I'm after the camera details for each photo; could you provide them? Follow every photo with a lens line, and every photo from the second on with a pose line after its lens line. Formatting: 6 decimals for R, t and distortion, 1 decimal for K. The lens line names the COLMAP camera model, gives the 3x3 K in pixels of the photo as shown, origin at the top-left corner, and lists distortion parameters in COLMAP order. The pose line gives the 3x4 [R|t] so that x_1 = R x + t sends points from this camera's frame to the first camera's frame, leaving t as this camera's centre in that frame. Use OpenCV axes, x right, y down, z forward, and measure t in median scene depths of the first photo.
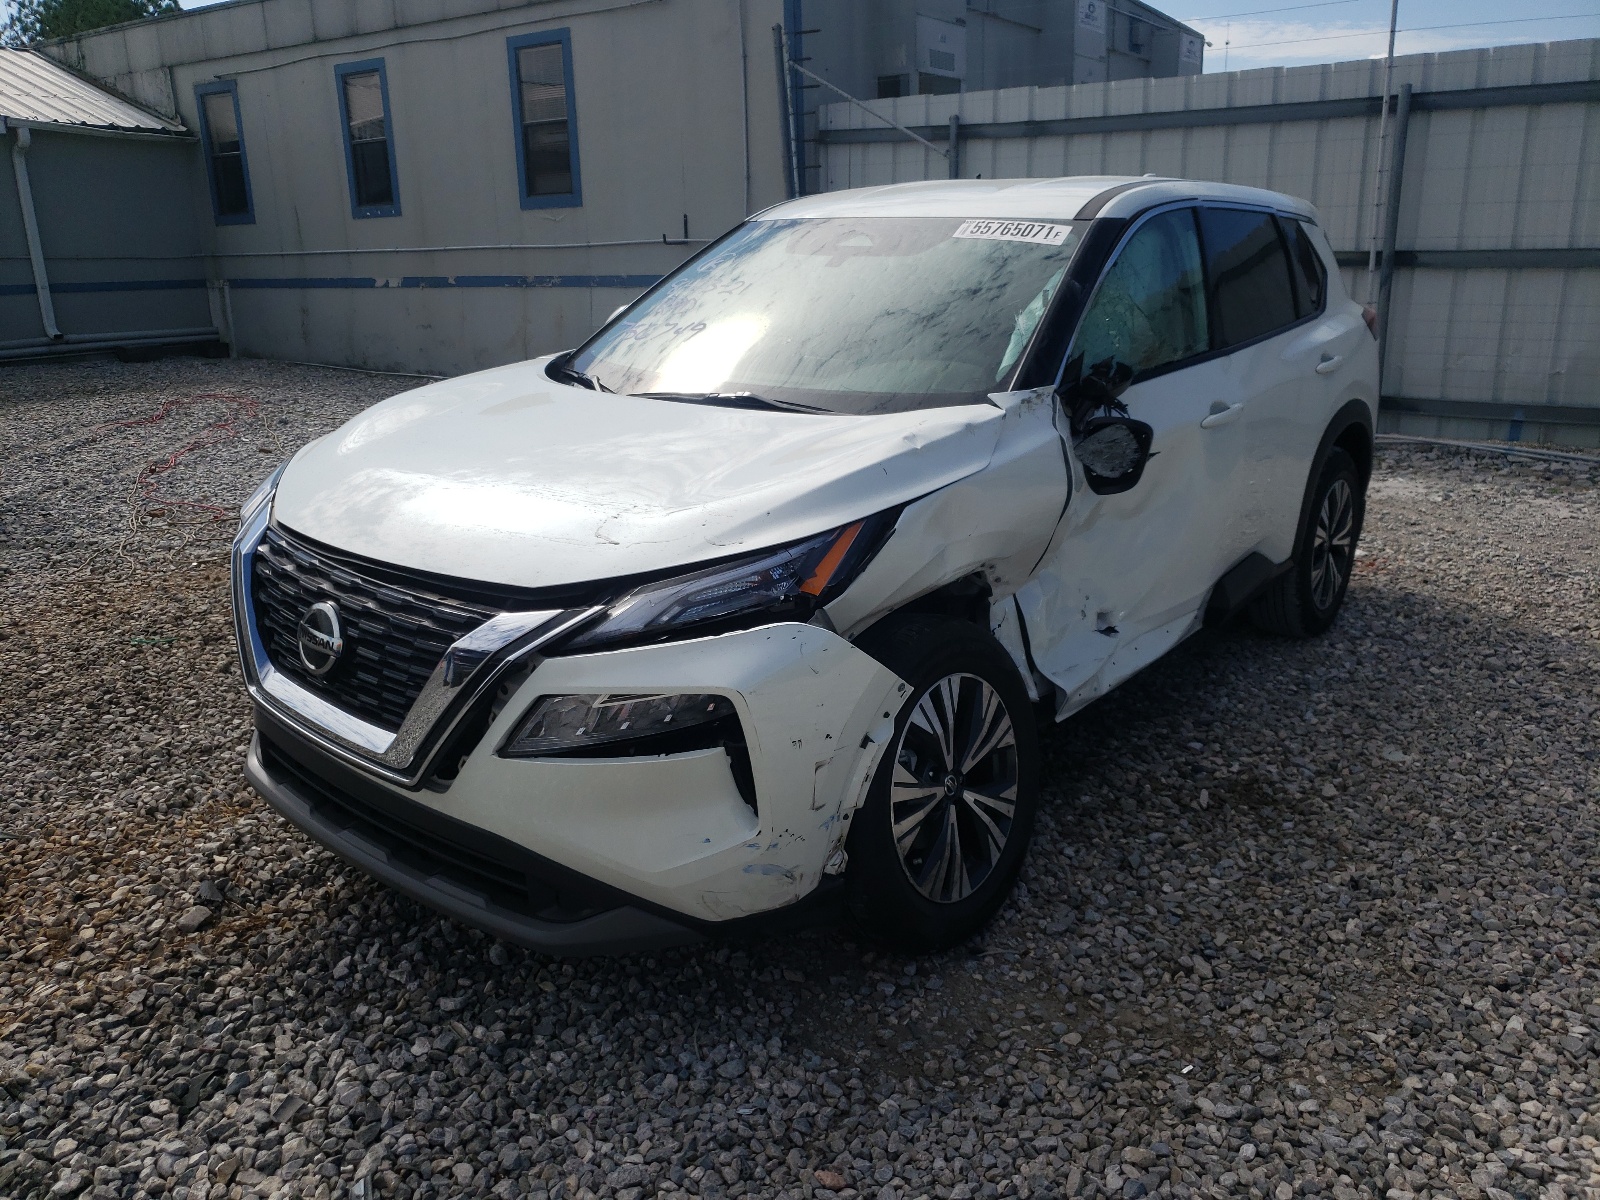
lens RADIAL K [[1198.7, 0, 801.9], [0, 1198.7, 632.2], [0, 0, 1]] dist [0.090888, -0.081687]
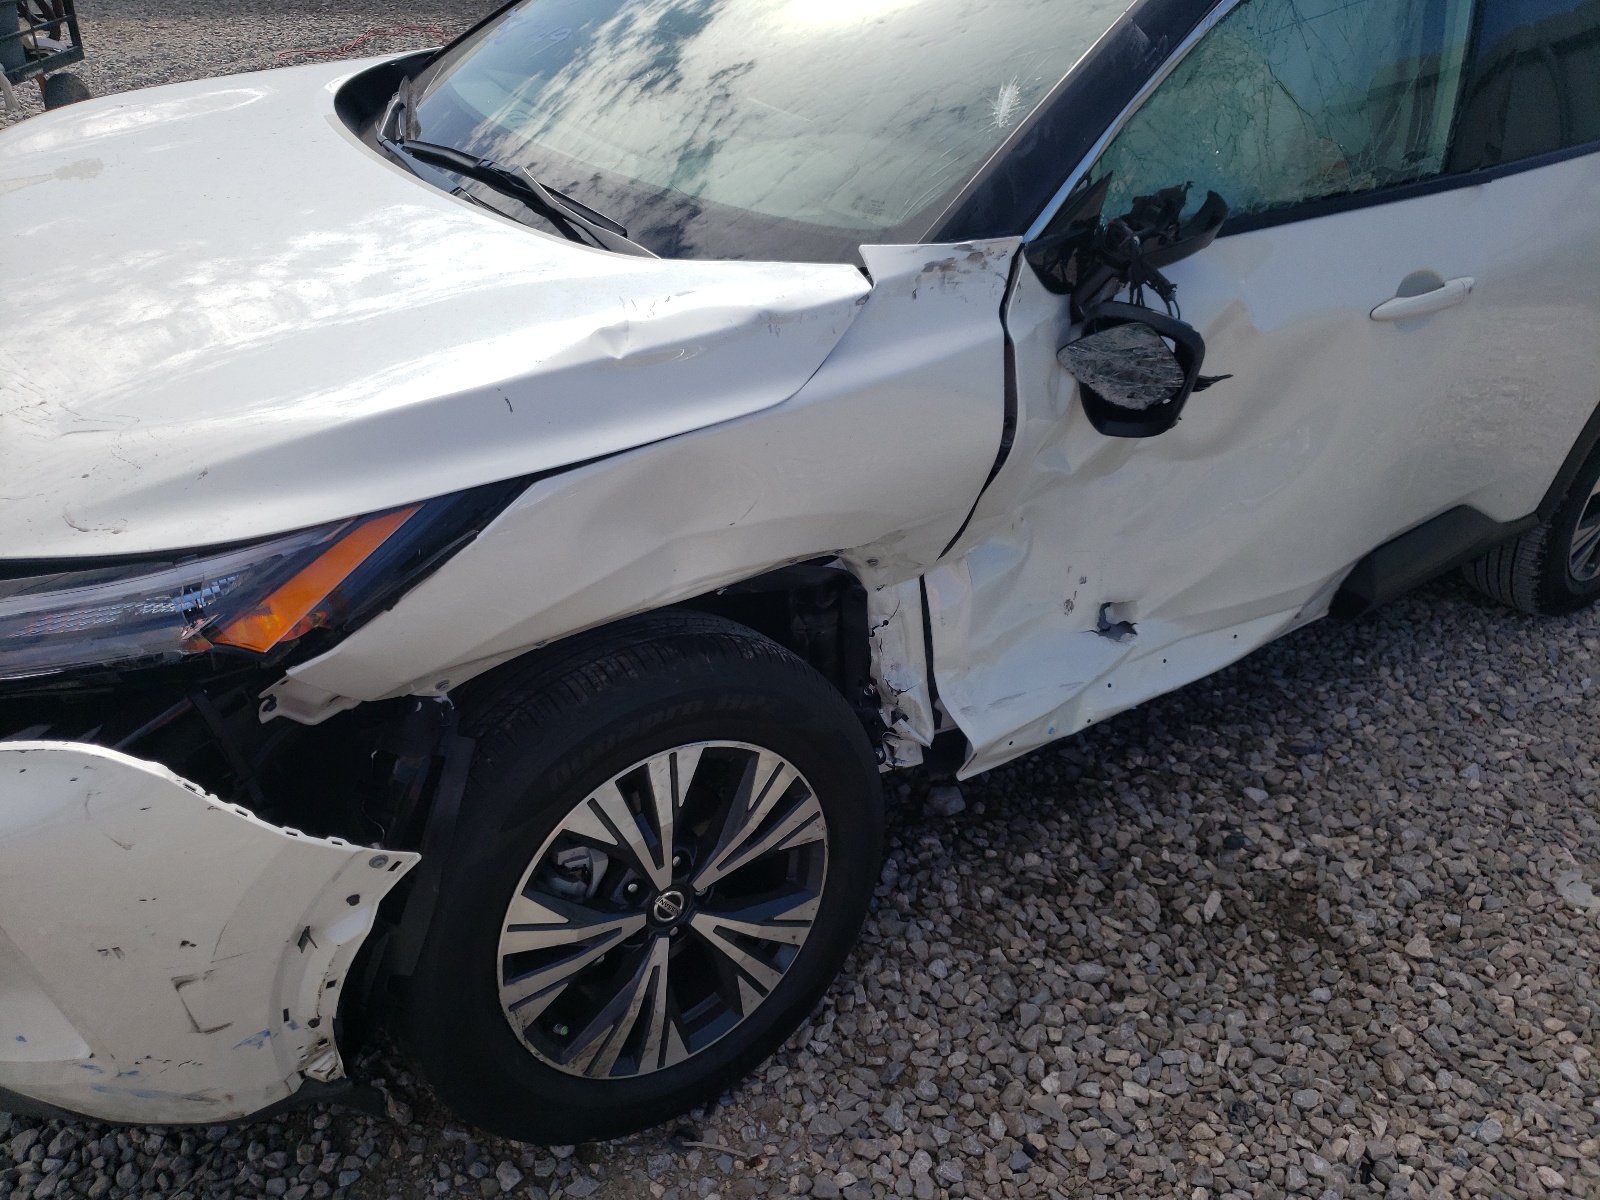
lens RADIAL K [[1198.7, 0, 801.9], [0, 1198.7, 632.2], [0, 0, 1]] dist [0.090888, -0.081687]
pose [[0.957861, 0.209729, -0.196255, 0.264956], [-0.155400, 0.953024, 0.259993, -0.166154], [0.241564, -0.218539, 0.945456, 0.441499]]
